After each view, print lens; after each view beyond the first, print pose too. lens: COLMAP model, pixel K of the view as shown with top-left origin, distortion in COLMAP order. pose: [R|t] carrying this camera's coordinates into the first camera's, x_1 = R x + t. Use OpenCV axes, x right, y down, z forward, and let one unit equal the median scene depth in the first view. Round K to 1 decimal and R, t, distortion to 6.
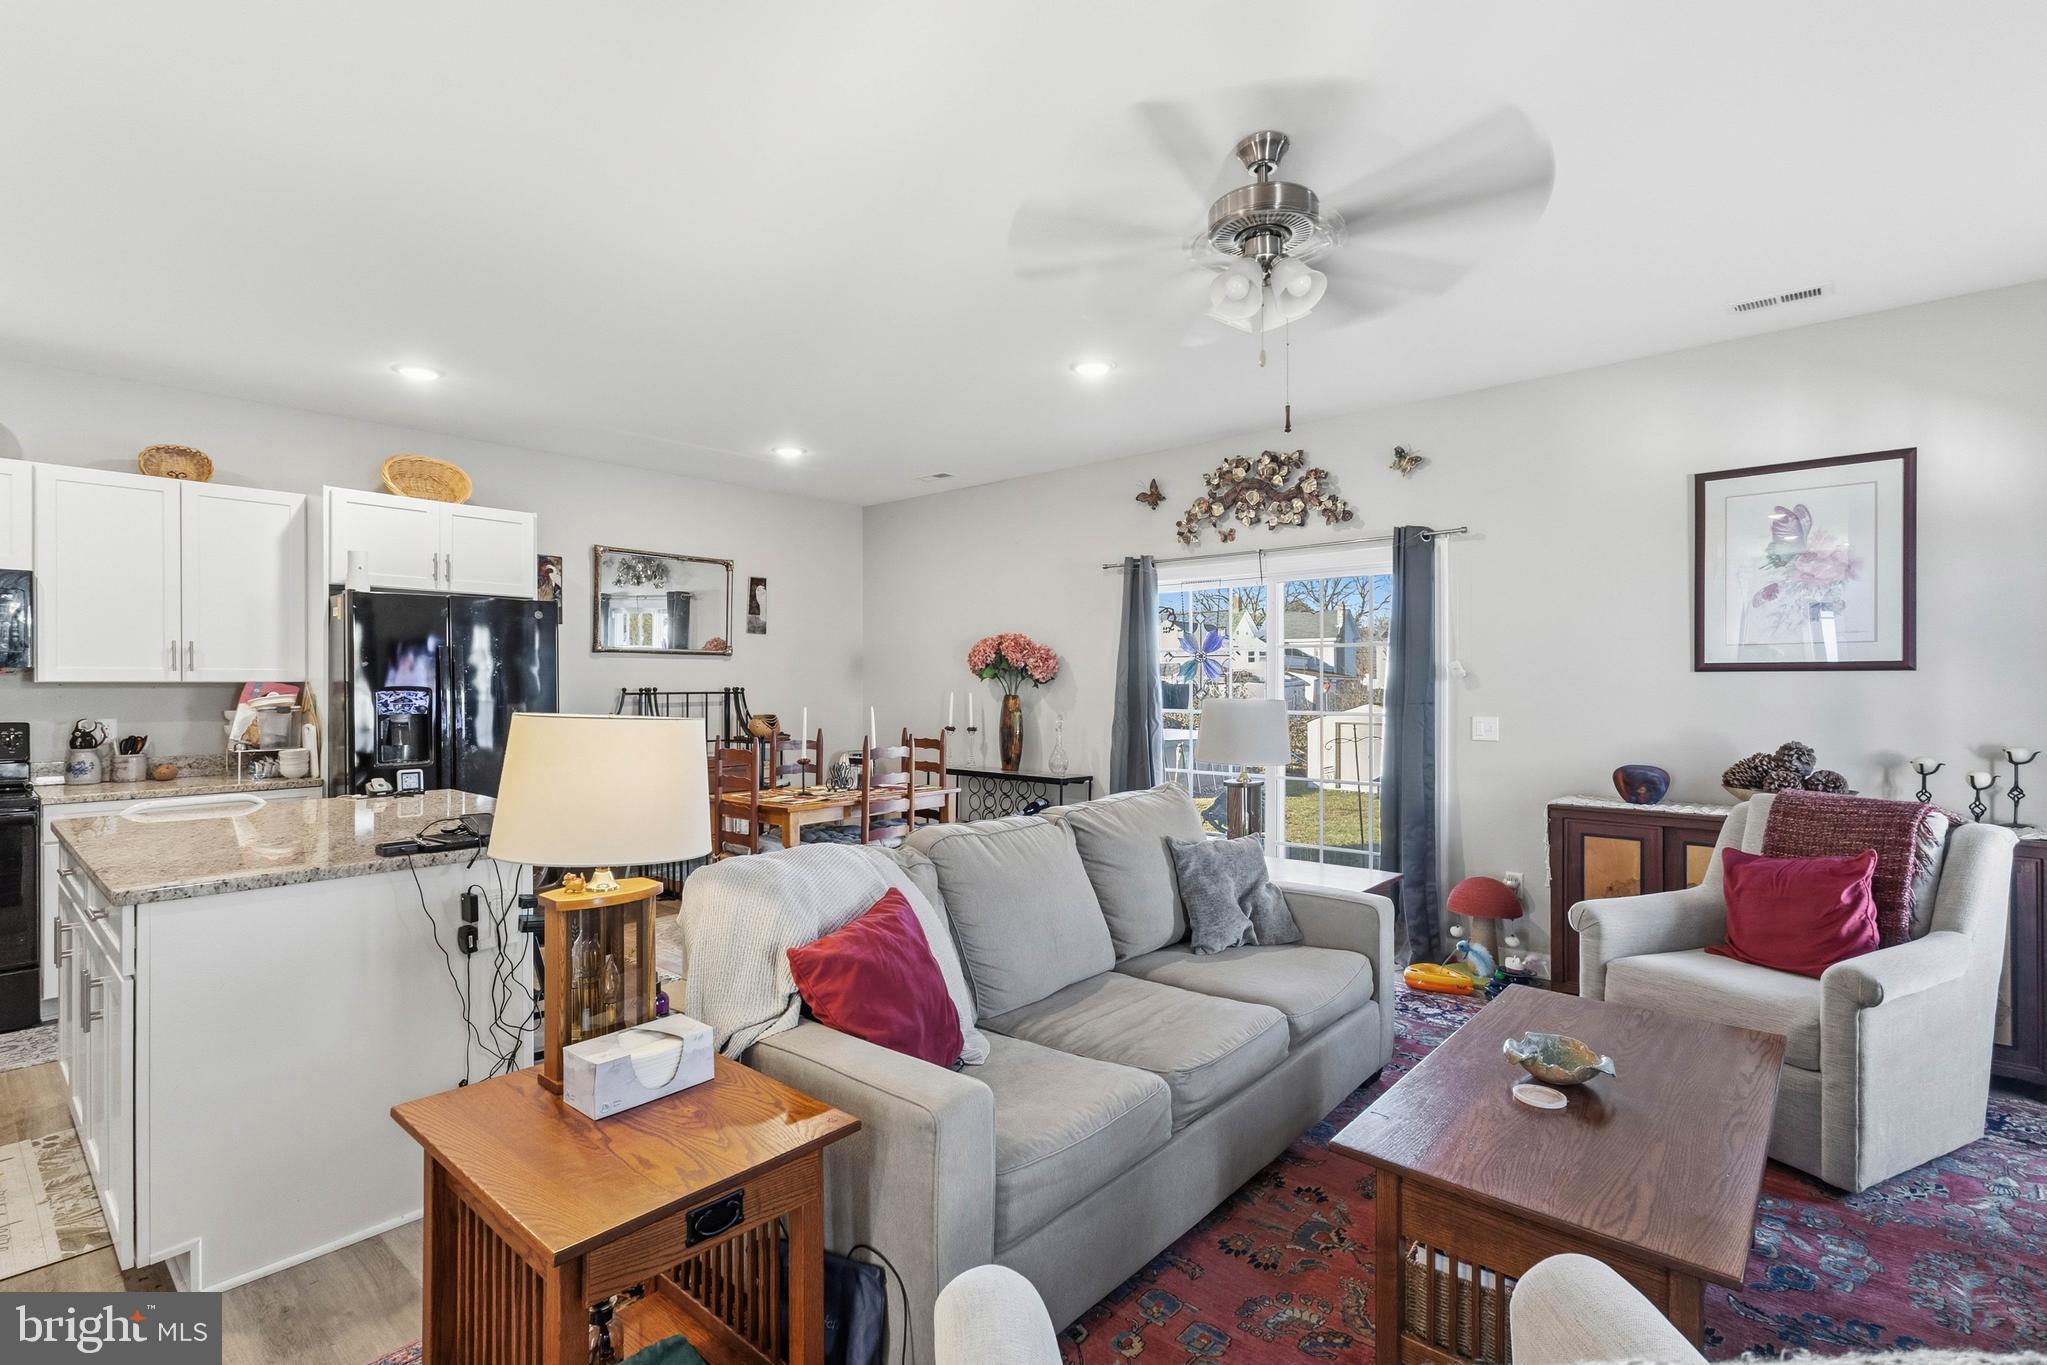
lens RADIAL K [[954.0, 0, 1020.1], [0, 954.0, 677.3], [0, 0, 1]] dist [0.002154, -0.000015]
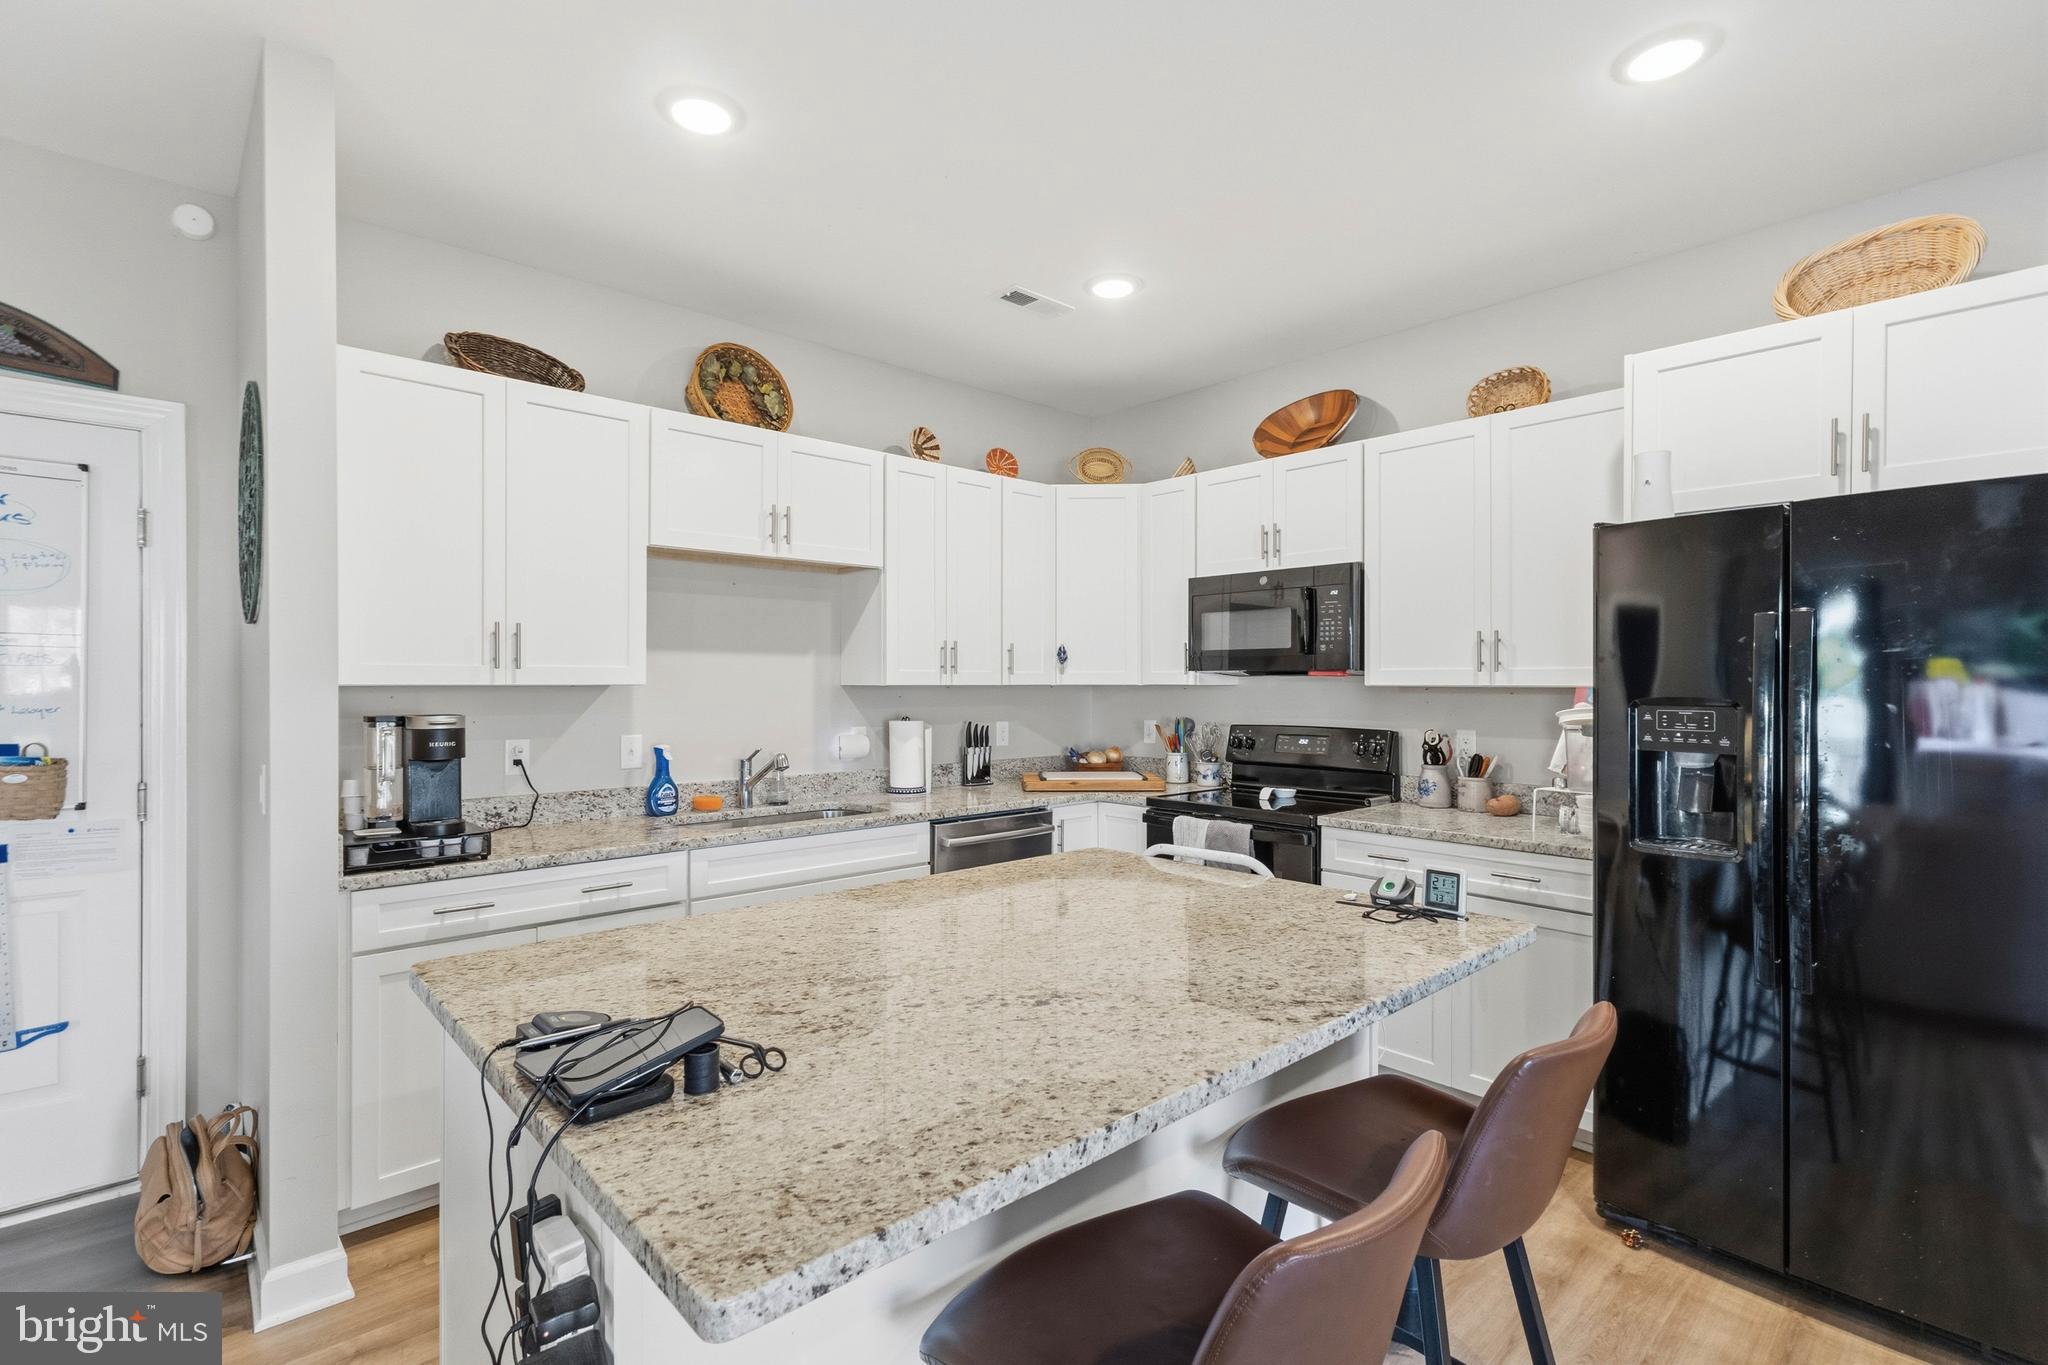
lens RADIAL K [[954.5, 0, 1056.6], [0, 954.5, 697.8], [0, 0, 1]] dist [0.002154, -0.000015]
pose [[-0.095542, 0.017113, -0.995278, -0.105489], [0.004546, 0.999849, 0.016756, 0.000045], [0.995415, -0.002924, -0.095605, 0.707406]]
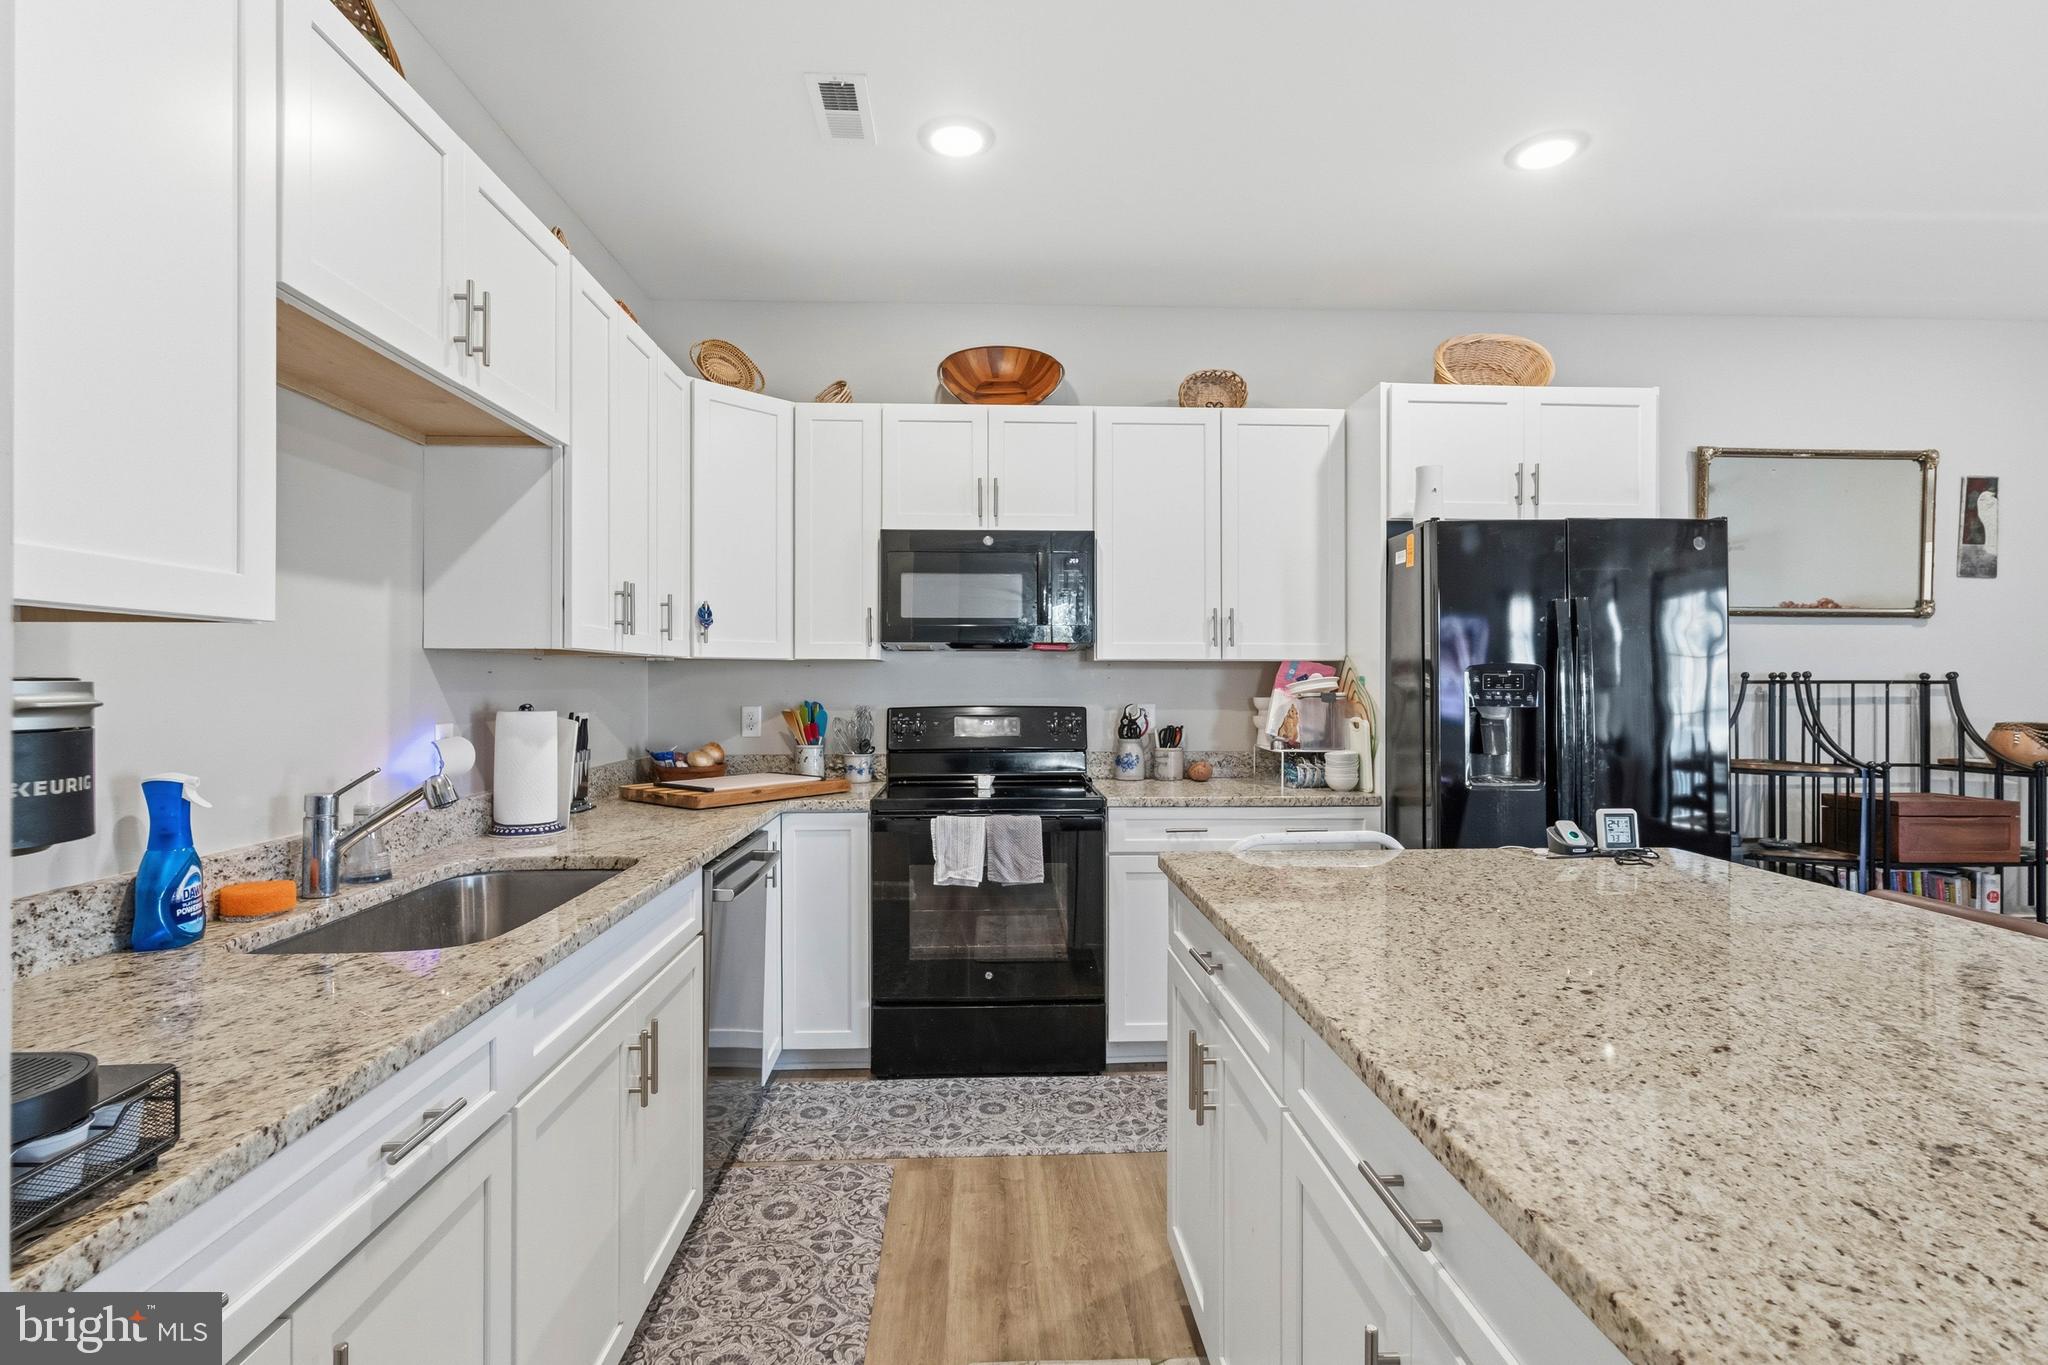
lens RADIAL K [[954.5, 0, 1029.0], [0, 954.5, 683.1], [0, 0, 1]] dist [0.002154, -0.000015]
pose [[0.695178, 0.004177, -0.718826, -0.400721], [0.002095, 0.999967, 0.007837, 0.016671], [0.718835, -0.006954, 0.695146, 0.318517]]
